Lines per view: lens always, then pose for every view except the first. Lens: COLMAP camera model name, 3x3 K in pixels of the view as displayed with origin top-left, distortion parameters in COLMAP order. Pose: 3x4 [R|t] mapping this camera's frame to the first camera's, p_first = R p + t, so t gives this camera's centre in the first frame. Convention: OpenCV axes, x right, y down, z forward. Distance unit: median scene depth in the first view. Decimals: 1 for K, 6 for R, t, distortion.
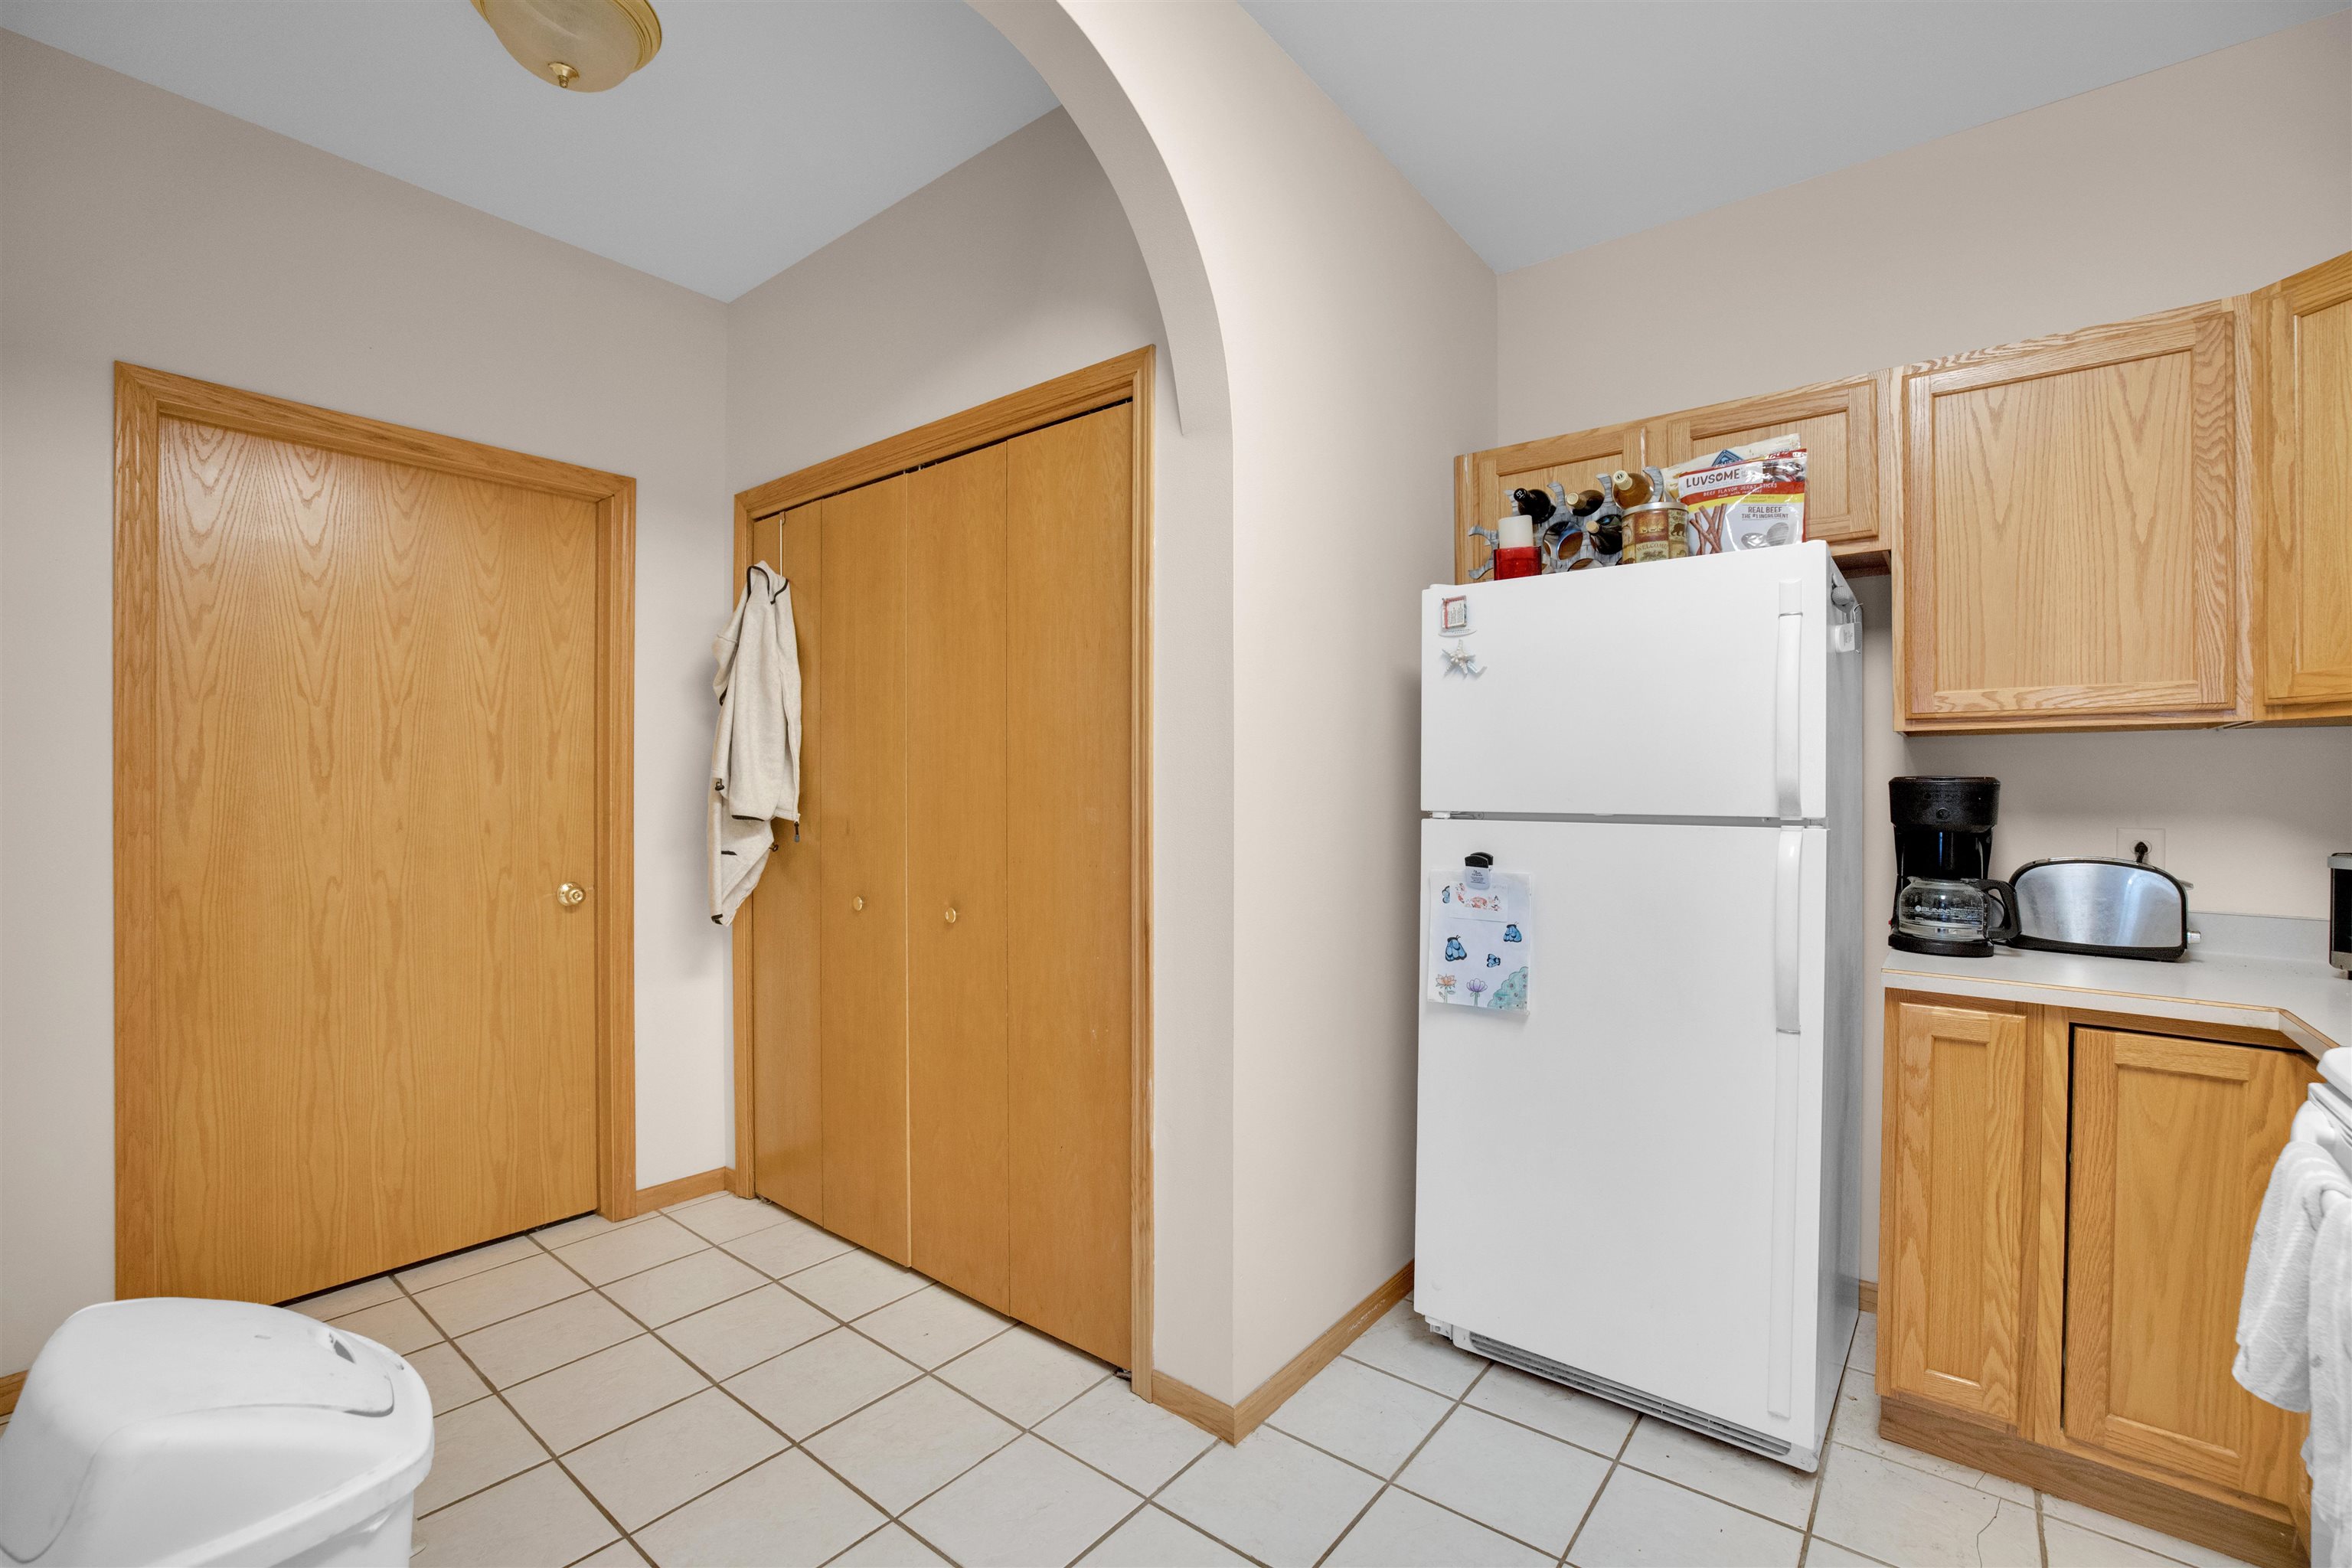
lens RADIAL K [[1003.9, 0, 1183.3], [0, 1003.9, 784.0], [0, 0, 1]] dist [-0.041304, 0.015349]
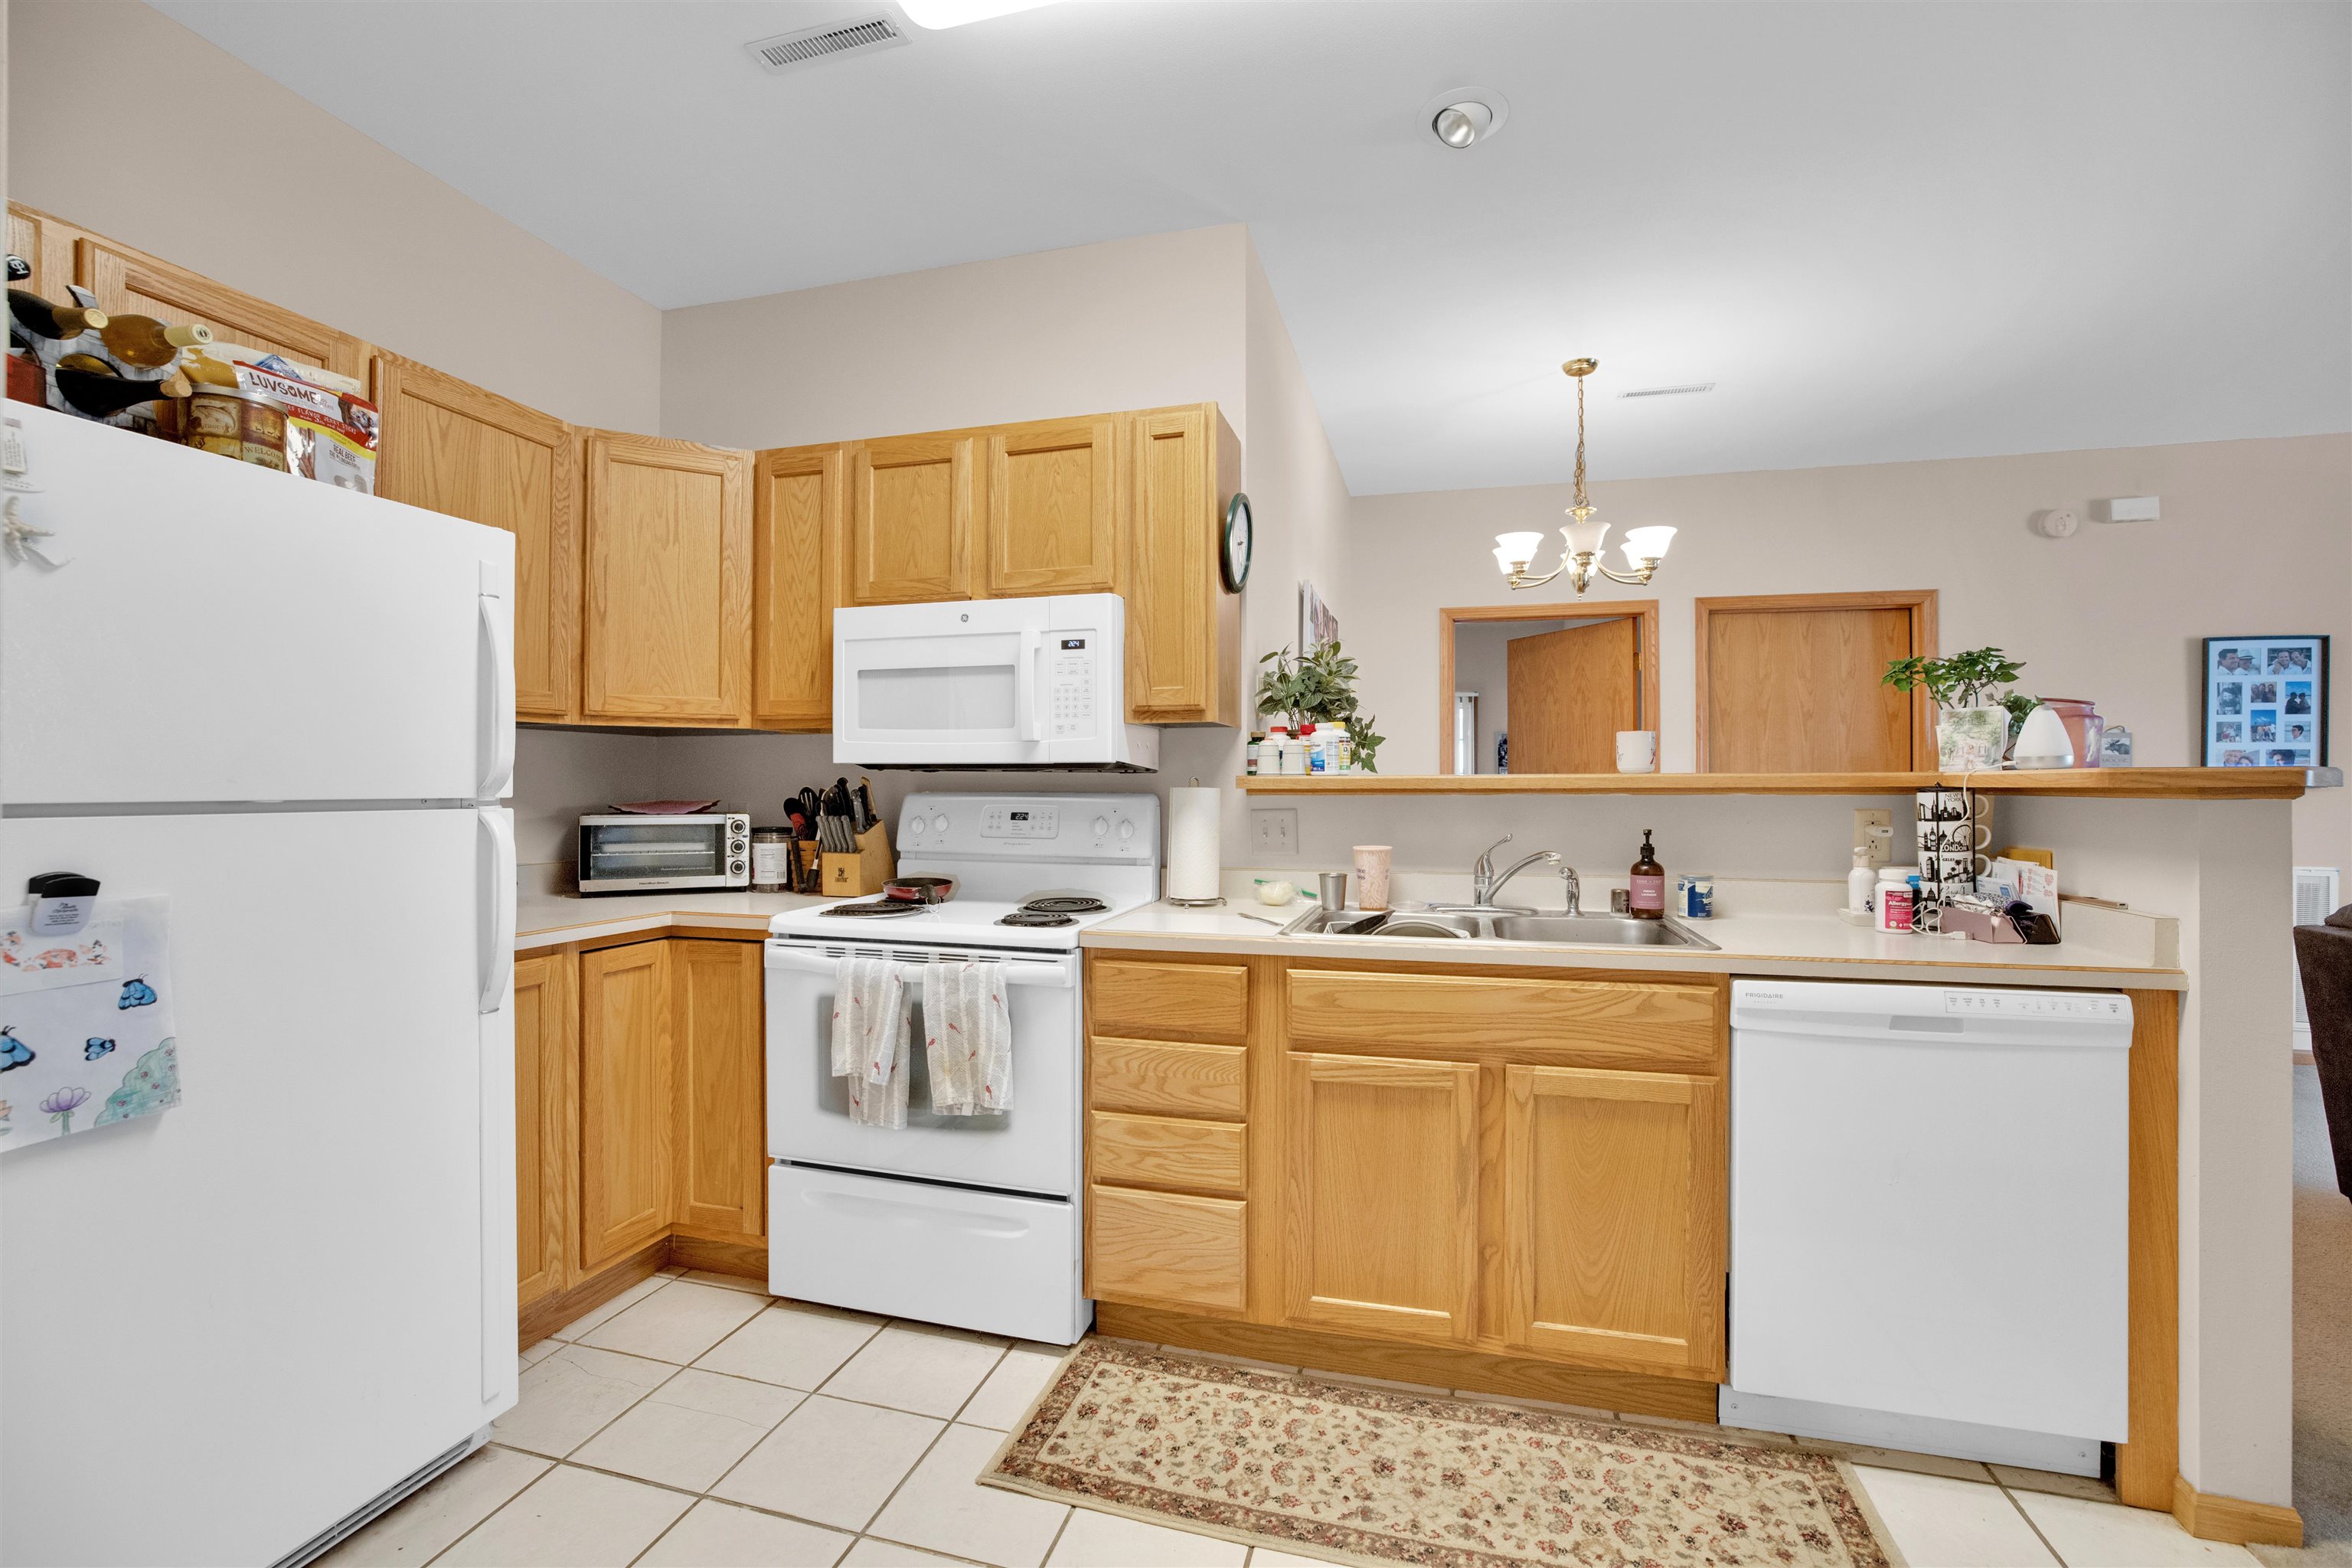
lens RADIAL K [[1003.9, 0, 1183.3], [0, 1003.9, 784.0], [0, 0, 1]] dist [-0.041304, 0.015349]
pose [[-0.387511, -0.001547, 0.921864, -0.495324], [0.002583, 0.999993, 0.002764, 0.017292], [-0.921862, 0.003453, -0.387504, 0.628694]]
